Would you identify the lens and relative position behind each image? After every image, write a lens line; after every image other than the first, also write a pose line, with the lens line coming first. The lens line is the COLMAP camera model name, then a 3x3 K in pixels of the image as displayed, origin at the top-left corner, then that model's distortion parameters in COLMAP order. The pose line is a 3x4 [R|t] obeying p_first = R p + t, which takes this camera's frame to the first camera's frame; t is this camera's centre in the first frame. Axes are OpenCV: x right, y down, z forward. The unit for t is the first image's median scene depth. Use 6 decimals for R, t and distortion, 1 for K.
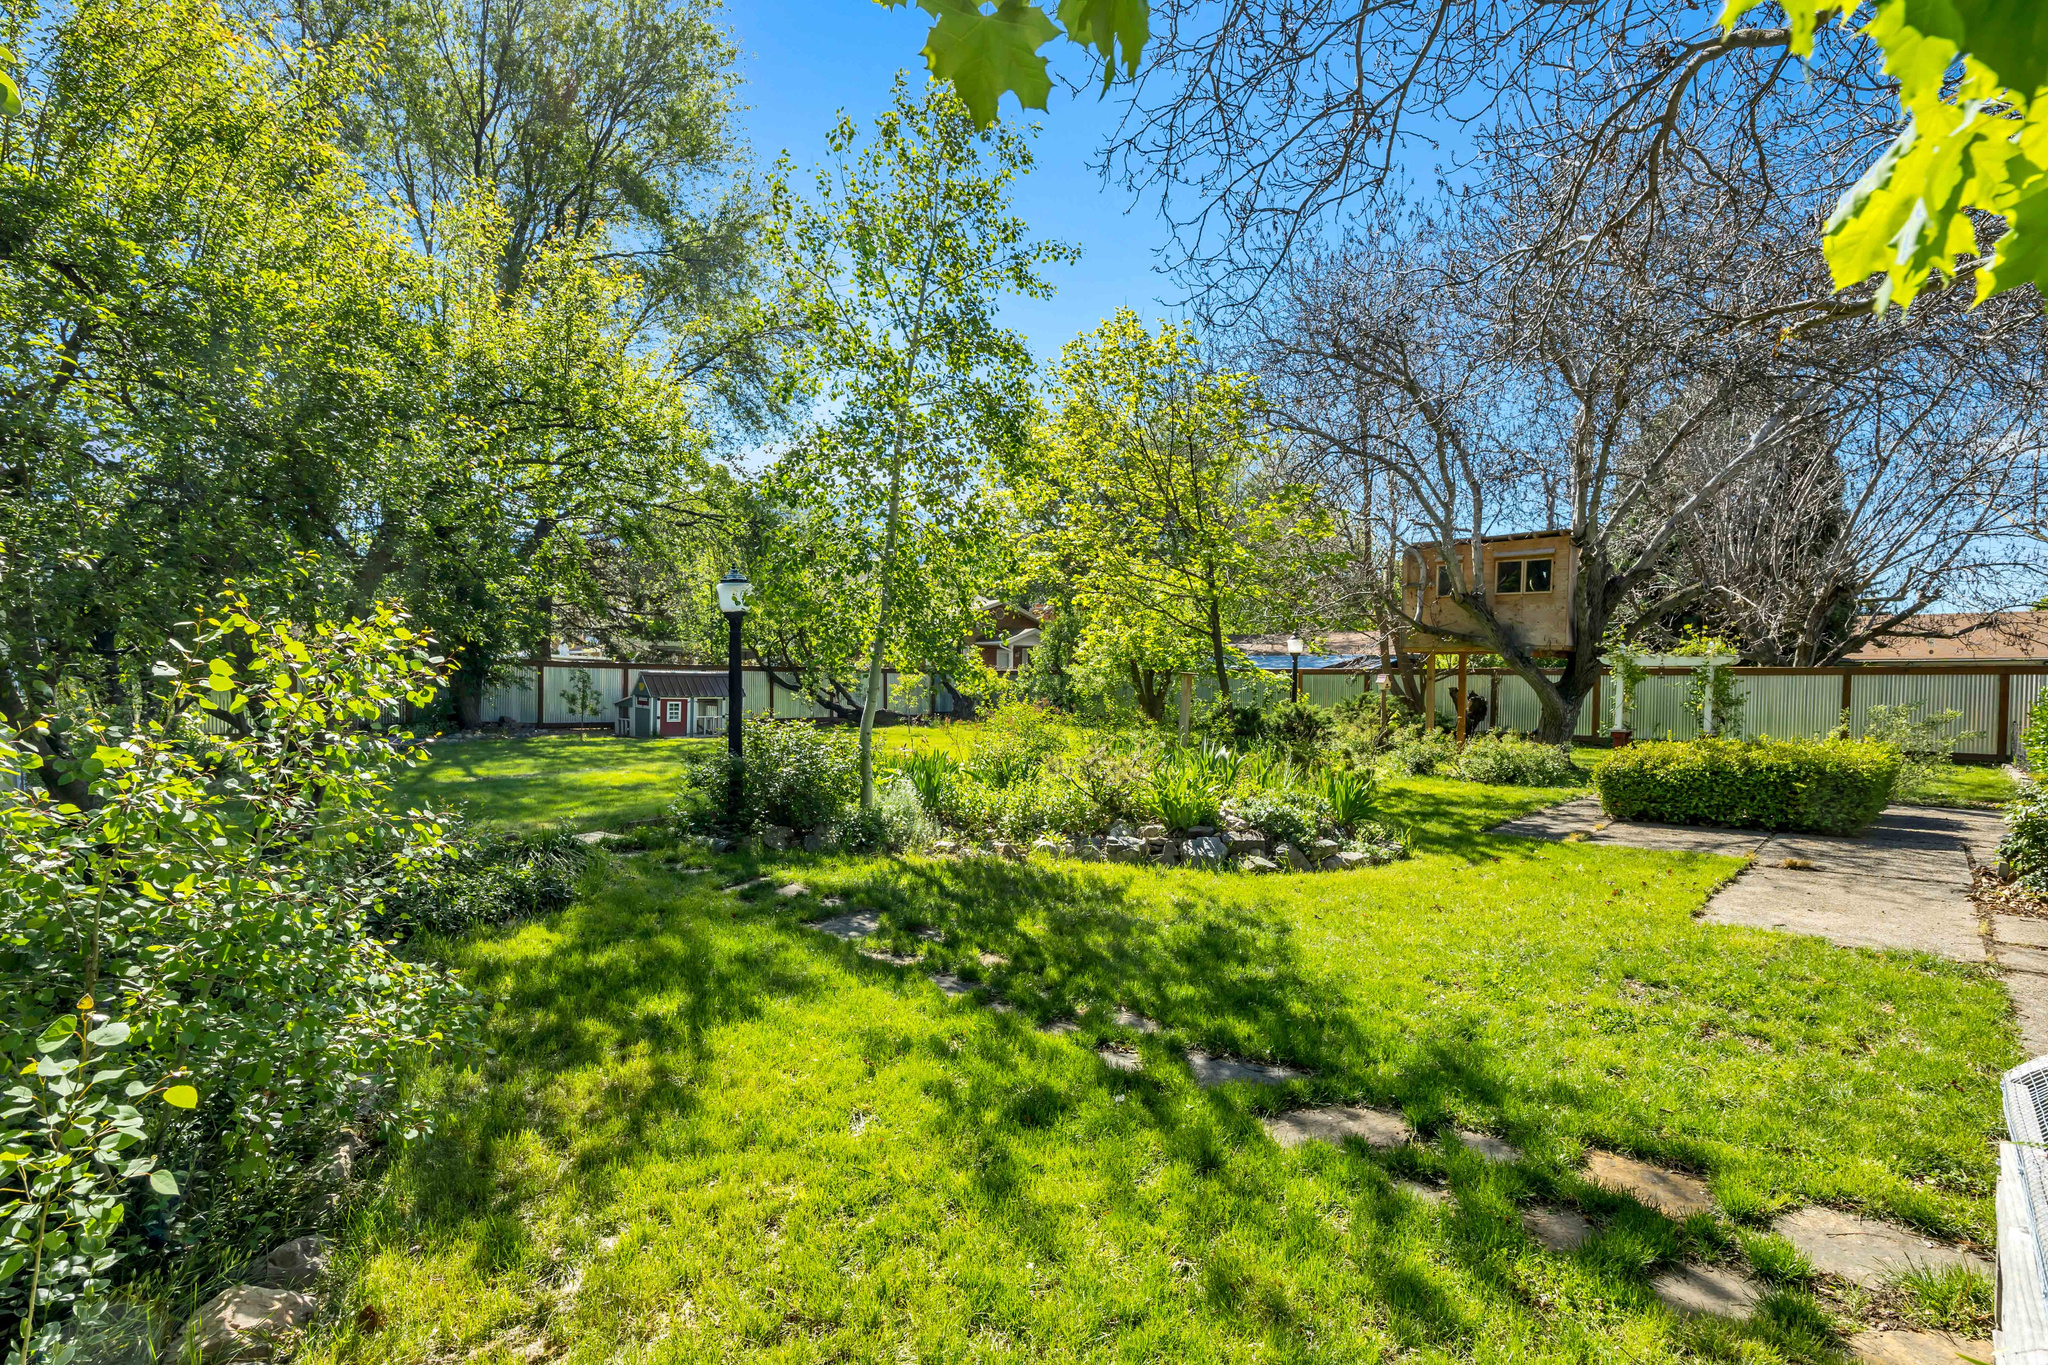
lens RADIAL K [[975.2, 0, 1009.9], [0, 975.2, 701.2], [0, 0, 1]] dist [0.000036, 0.000276]
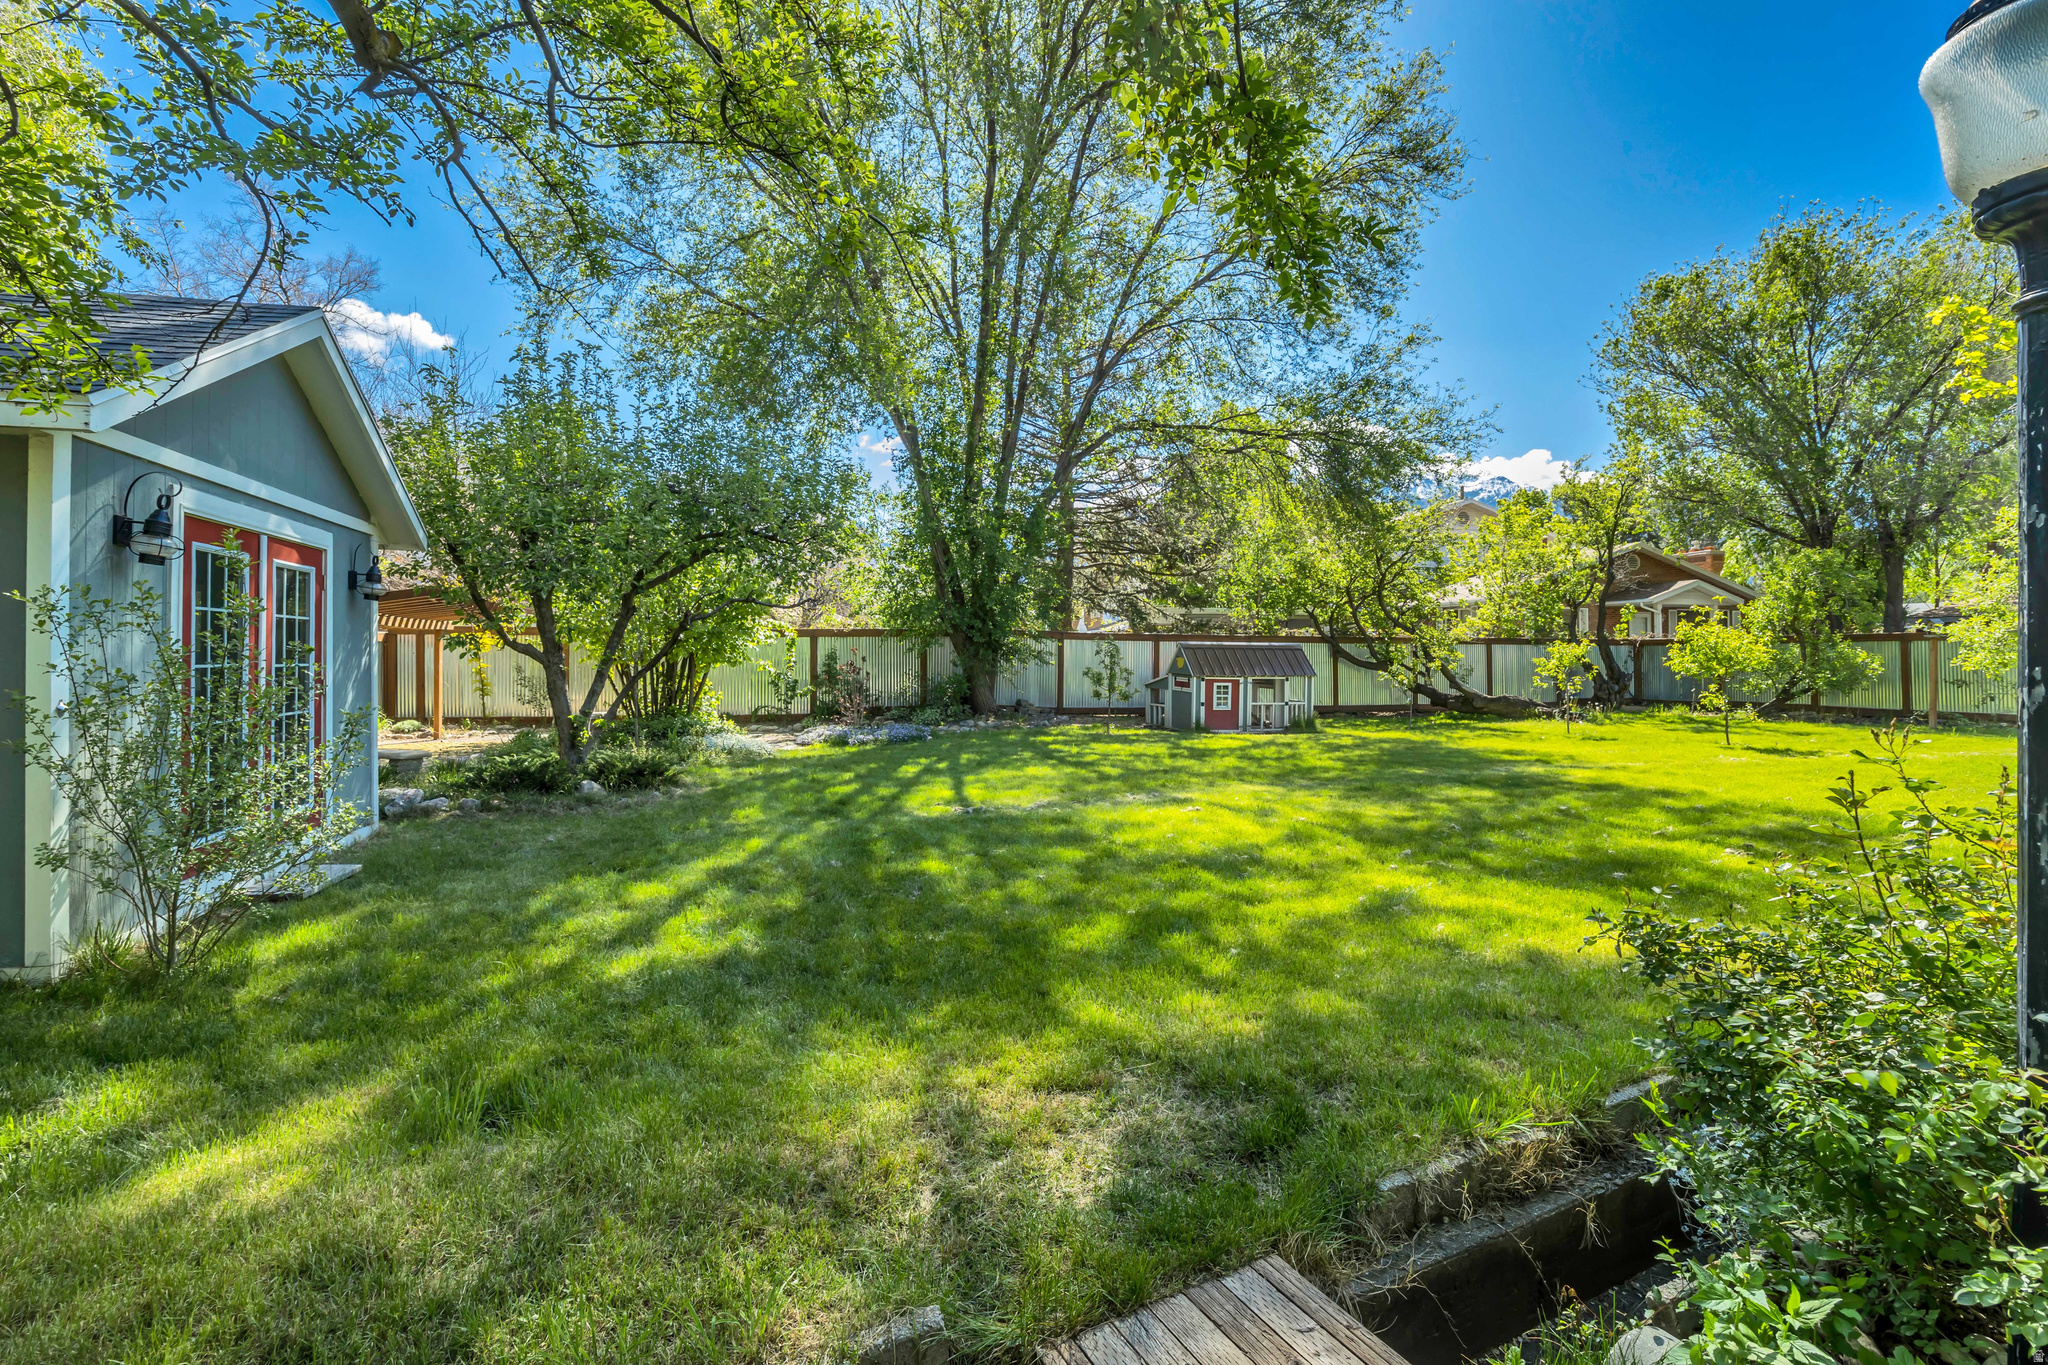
lens RADIAL K [[975.2, 0, 1021.7], [0, 975.2, 680.4], [0, 0, 1]] dist [0.000036, 0.000276]
pose [[0.882127, 0.003889, -0.470996, -0.127286], [-0.004513, 0.999990, -0.000197, -0.000604], [0.470990, 0.002300, 0.882136, 0.268064]]
